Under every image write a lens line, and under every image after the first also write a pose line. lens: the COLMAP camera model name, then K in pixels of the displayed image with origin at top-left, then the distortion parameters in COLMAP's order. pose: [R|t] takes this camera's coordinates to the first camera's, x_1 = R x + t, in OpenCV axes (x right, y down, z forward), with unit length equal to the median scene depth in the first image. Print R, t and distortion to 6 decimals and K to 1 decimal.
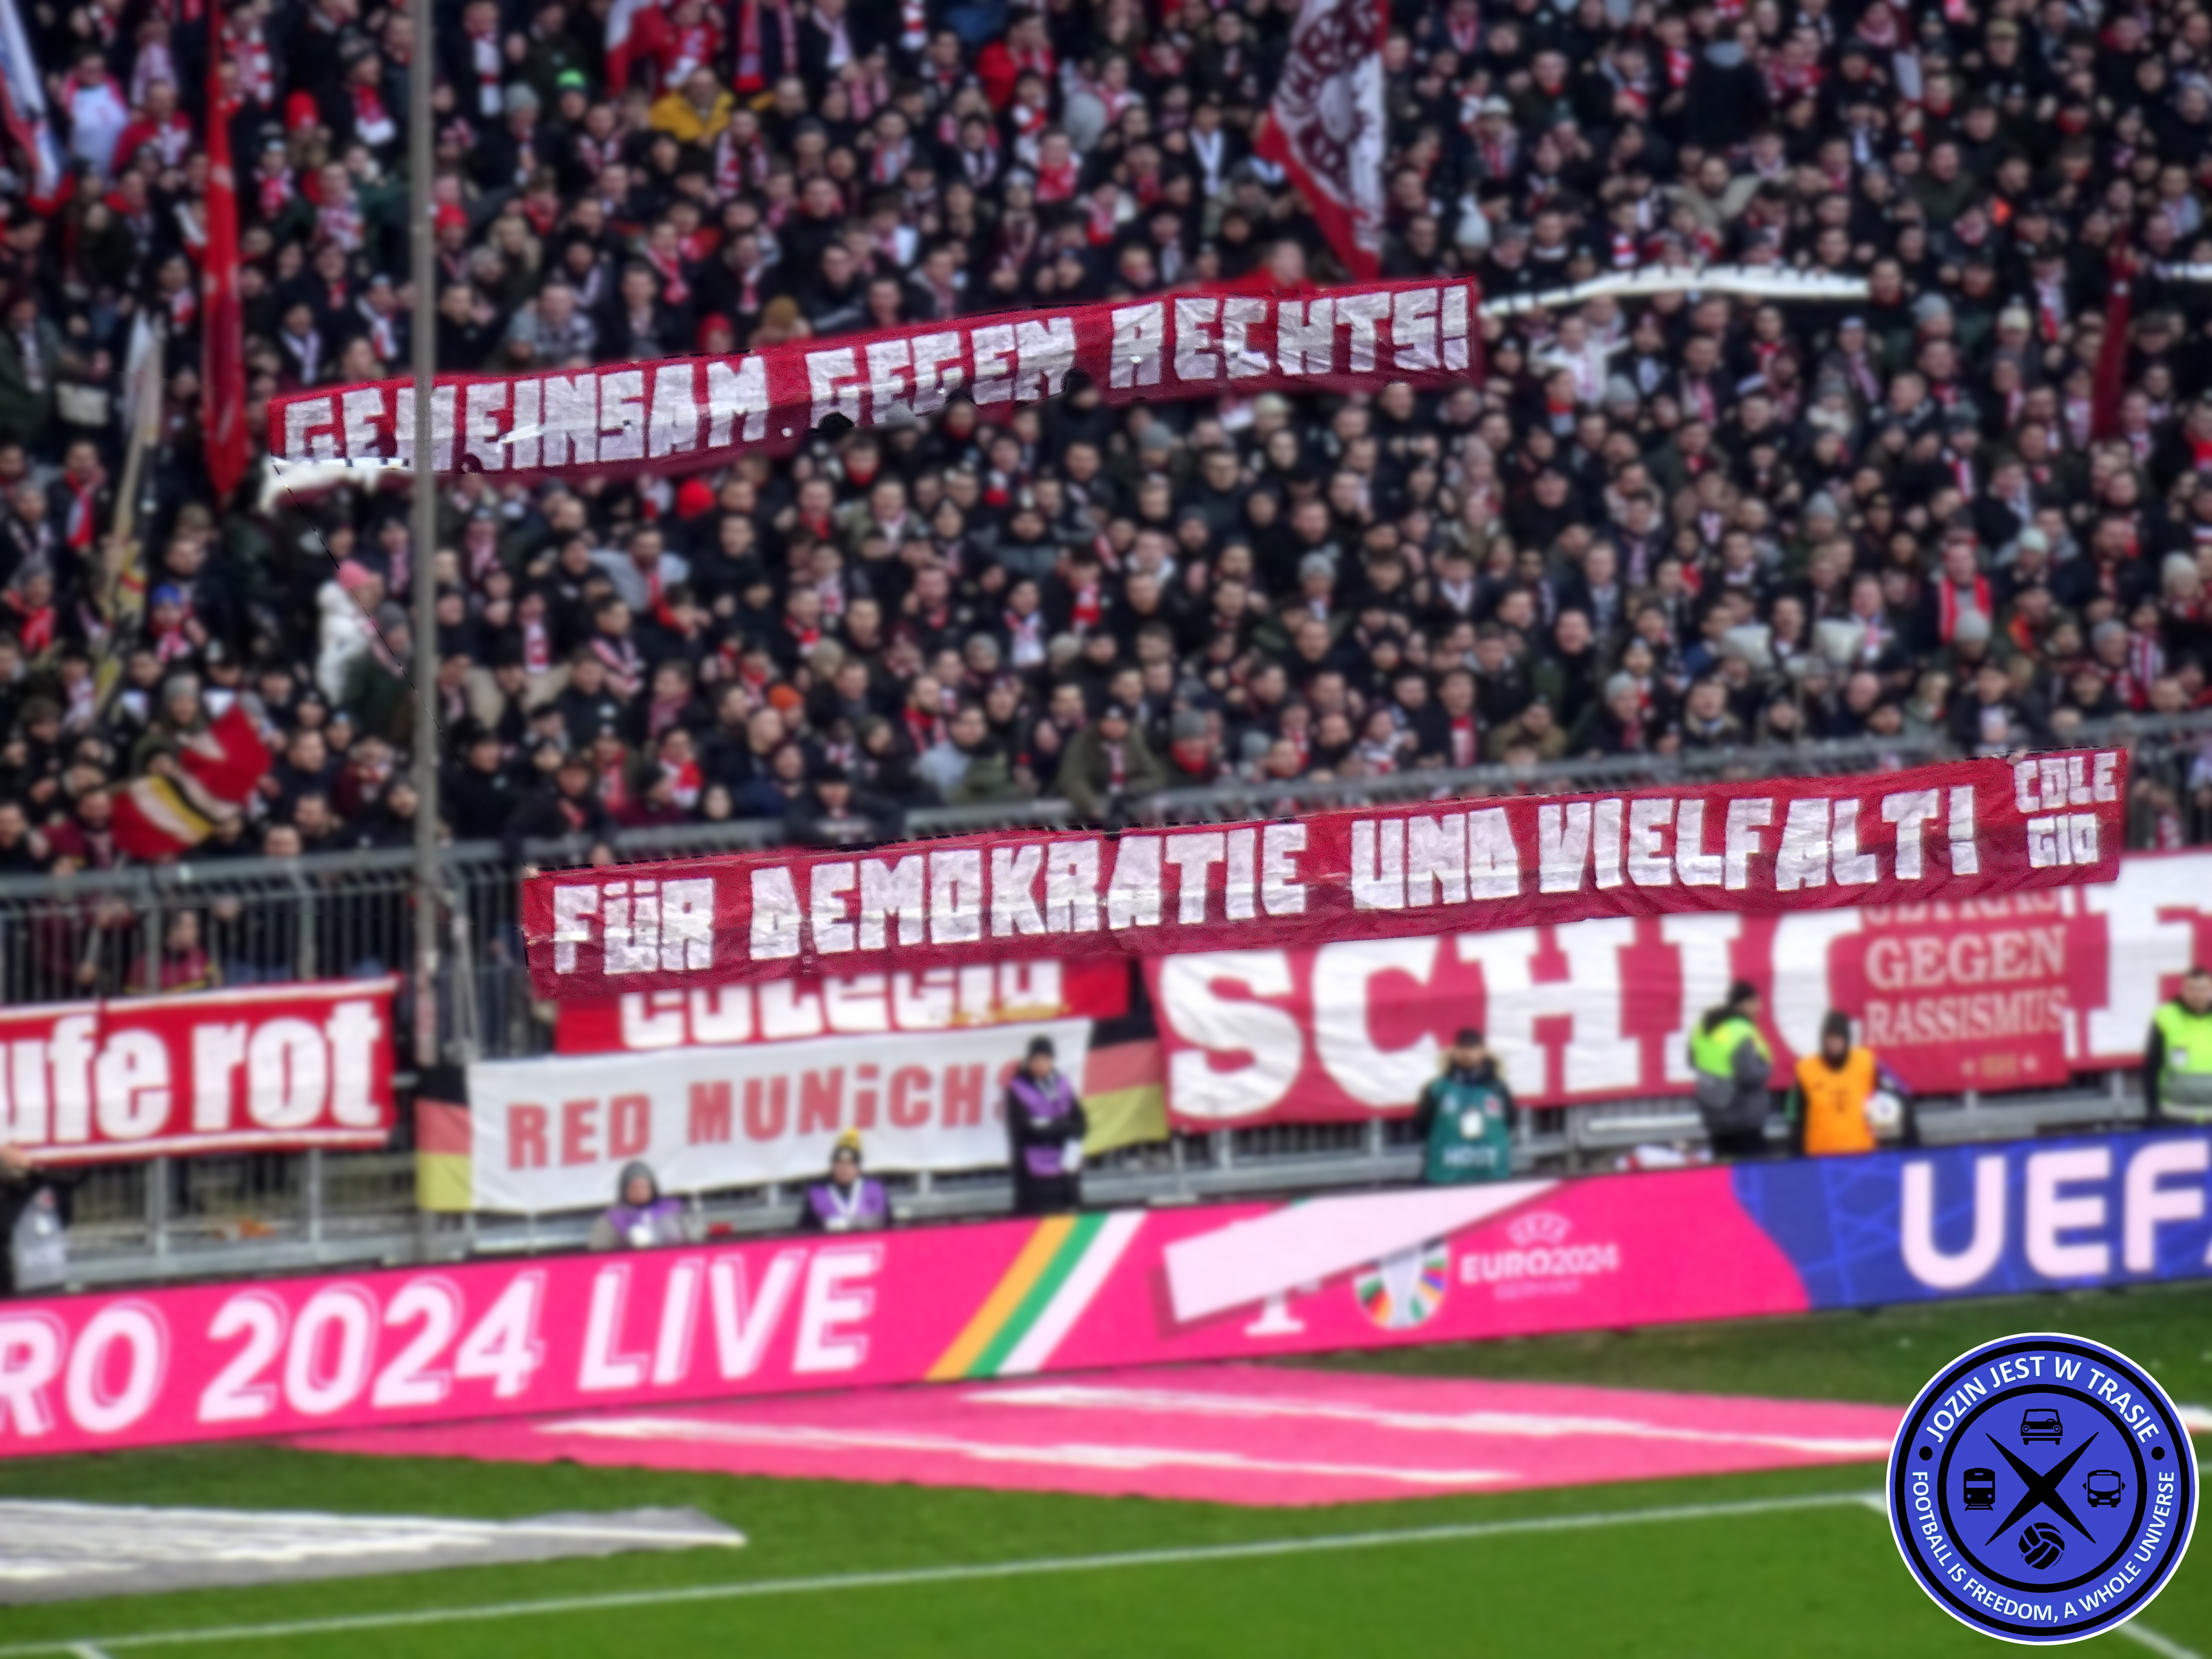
lens RADIAL K [[11862.3, 0, 1106.0], [0, 11862.3, 829.5], [0, 0, 1]] dist [0.549907, -2.082221]
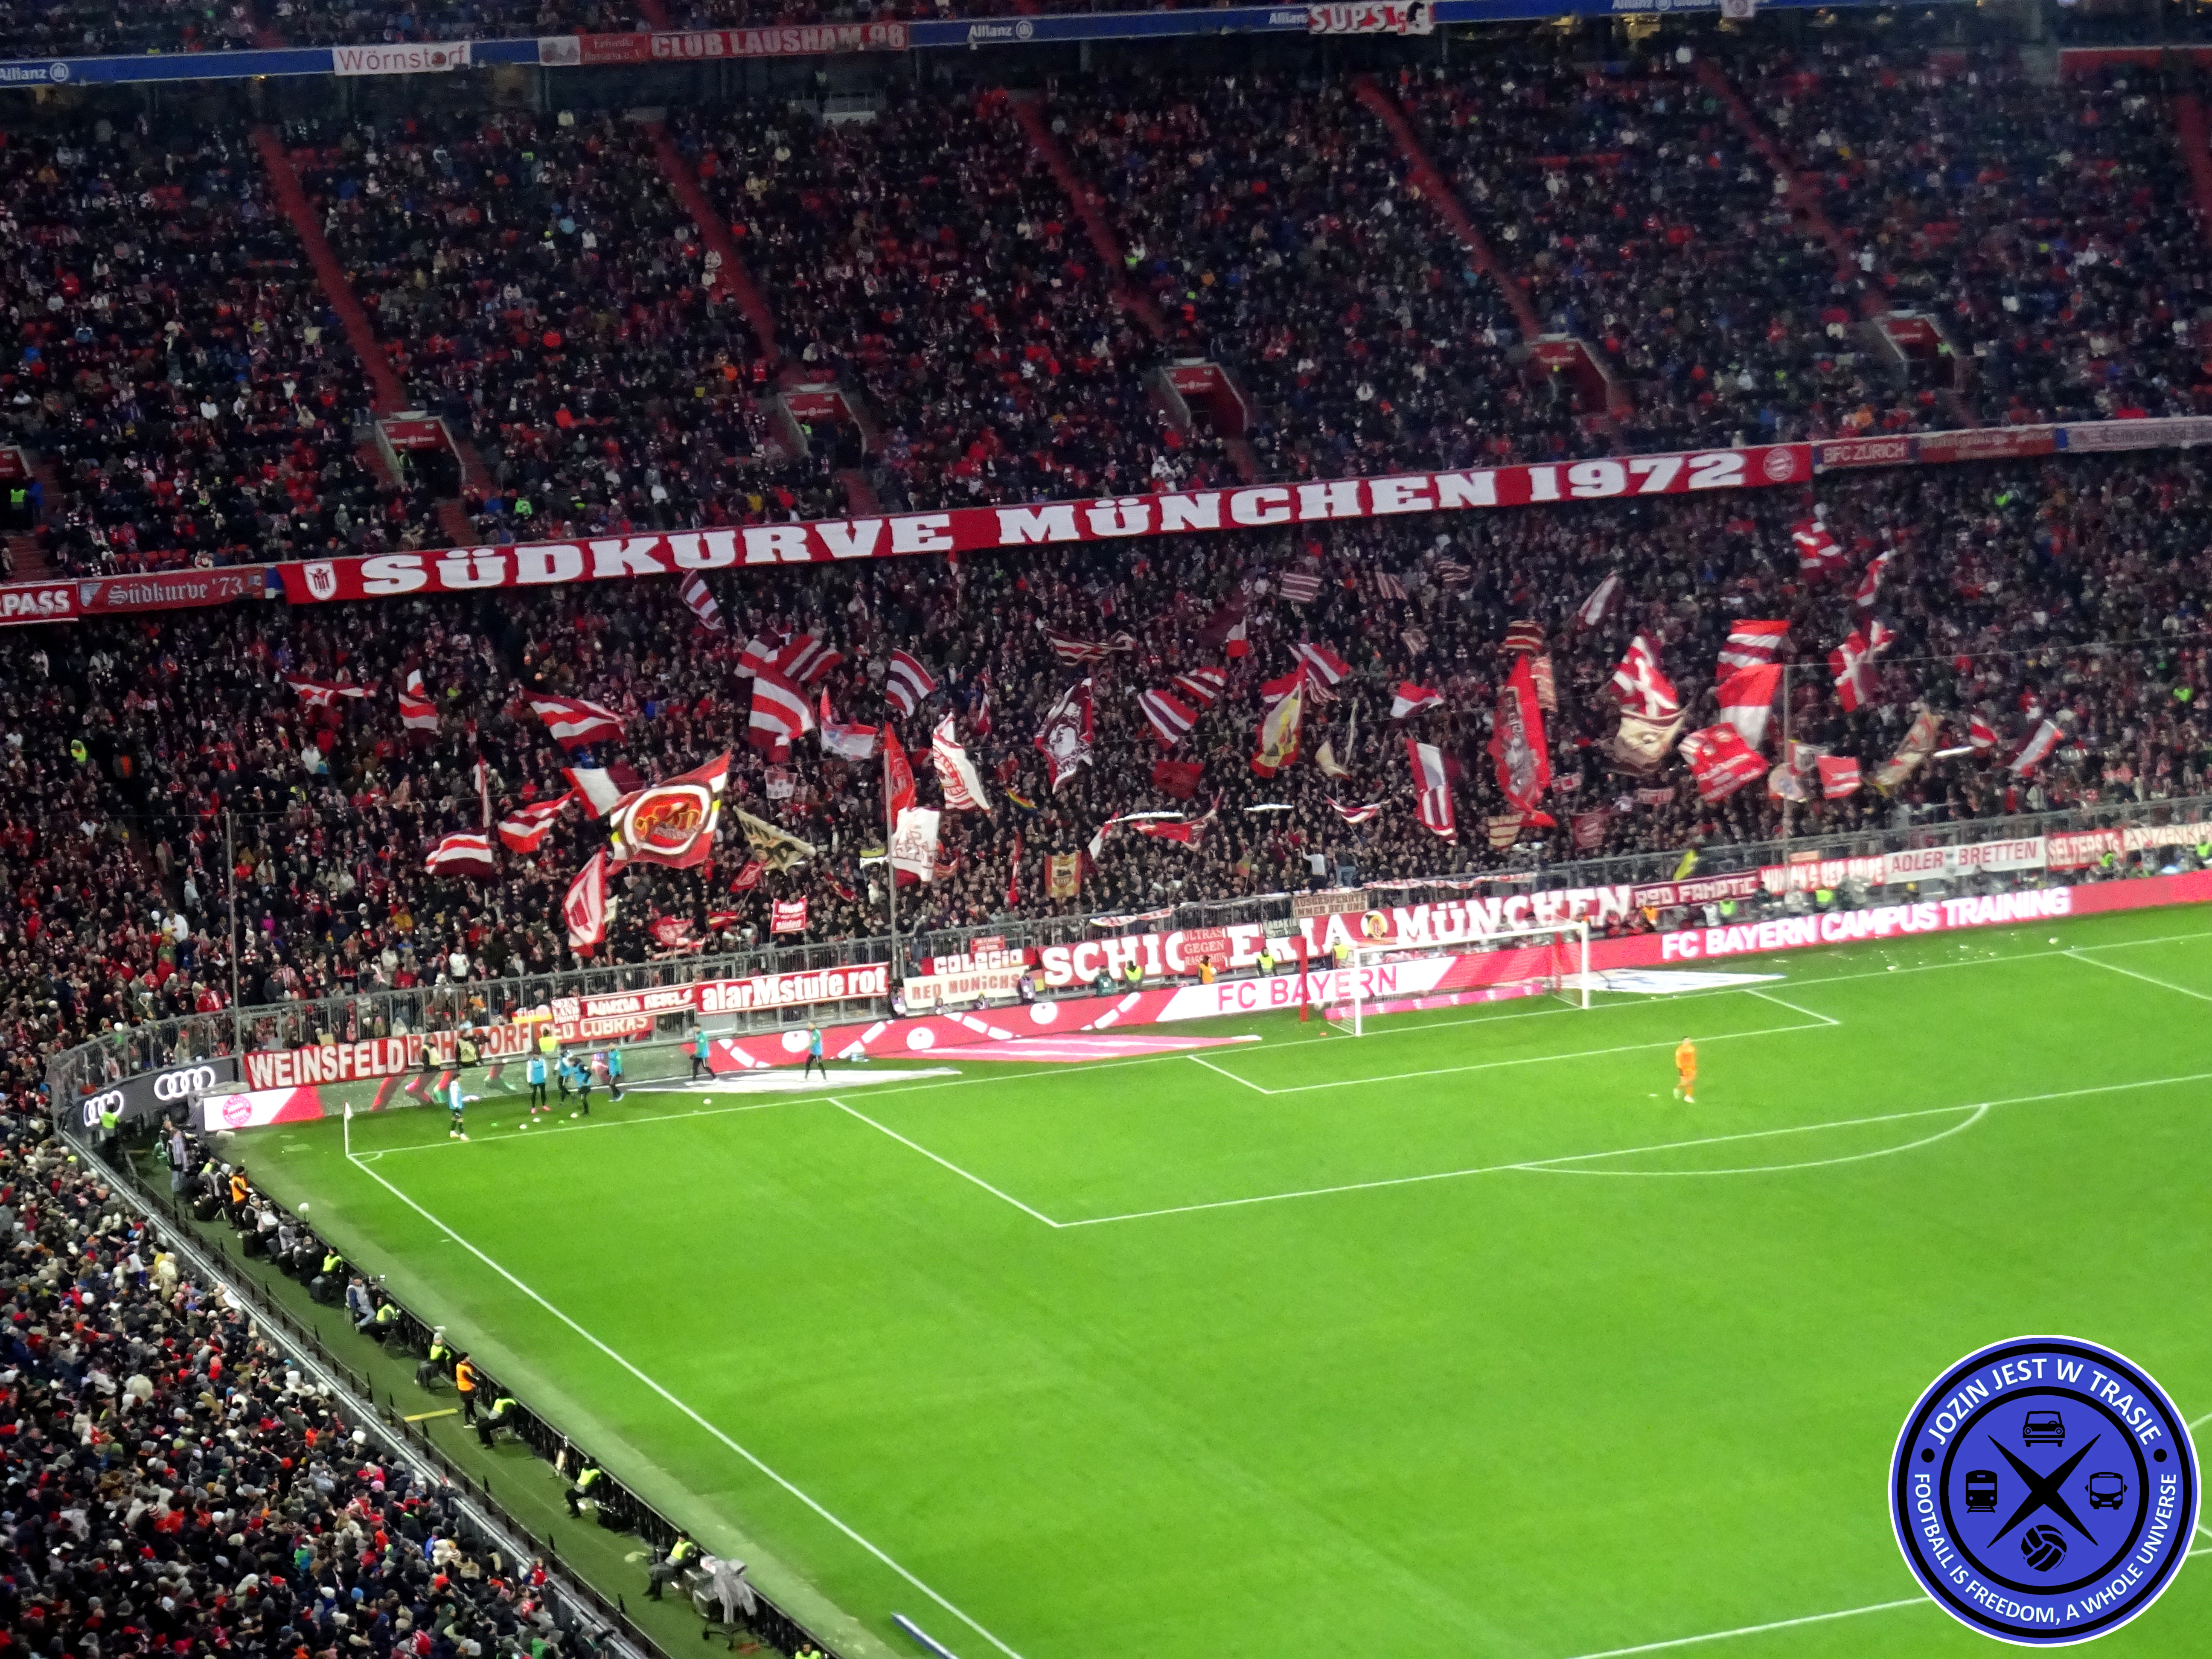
lens RADIAL K [[5762.7, 0, 1106.0], [0, 5762.7, 829.5], [0, 0, 1]] dist [-0.000131, -0.027468]
pose [[0.997834, -0.031626, 0.057687, -0.106226], [0.031532, 0.999500, 0.002531, -0.045915], [-0.057738, -0.000707, 0.998332, -1.403382]]
